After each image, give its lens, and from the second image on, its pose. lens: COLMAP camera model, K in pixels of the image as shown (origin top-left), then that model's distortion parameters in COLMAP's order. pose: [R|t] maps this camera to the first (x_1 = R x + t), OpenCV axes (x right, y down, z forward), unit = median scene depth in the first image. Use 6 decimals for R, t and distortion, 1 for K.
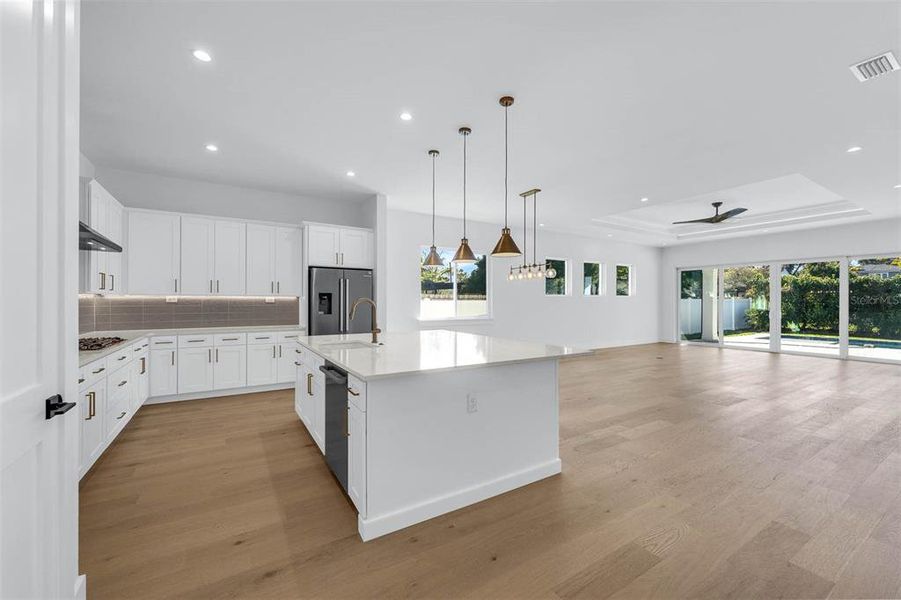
lens RADIAL K [[366.4, 0, 453.8], [0, 366.4, 299.3], [0, 0, 1]] dist [-0.000008, 0.000054]
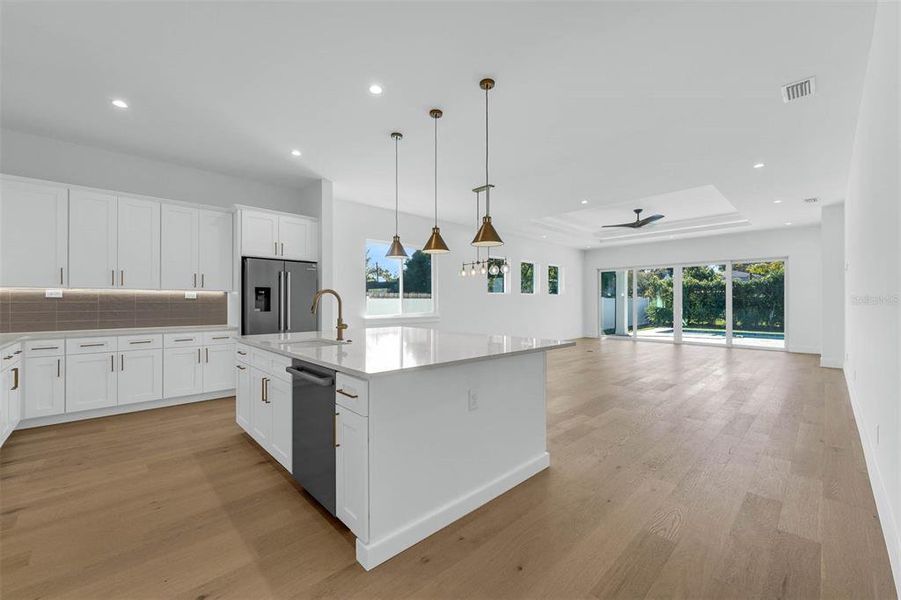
lens RADIAL K [[362.8, 0, 450.5], [0, 362.8, 300.0], [0, 0, 1]] dist [0.000295, -0.000122]
pose [[0.978597, -0.001754, 0.205778, -0.090646], [0.002339, 0.999994, -0.002602, 0.016713], [-0.205772, 0.003028, 0.978595, 0.057234]]
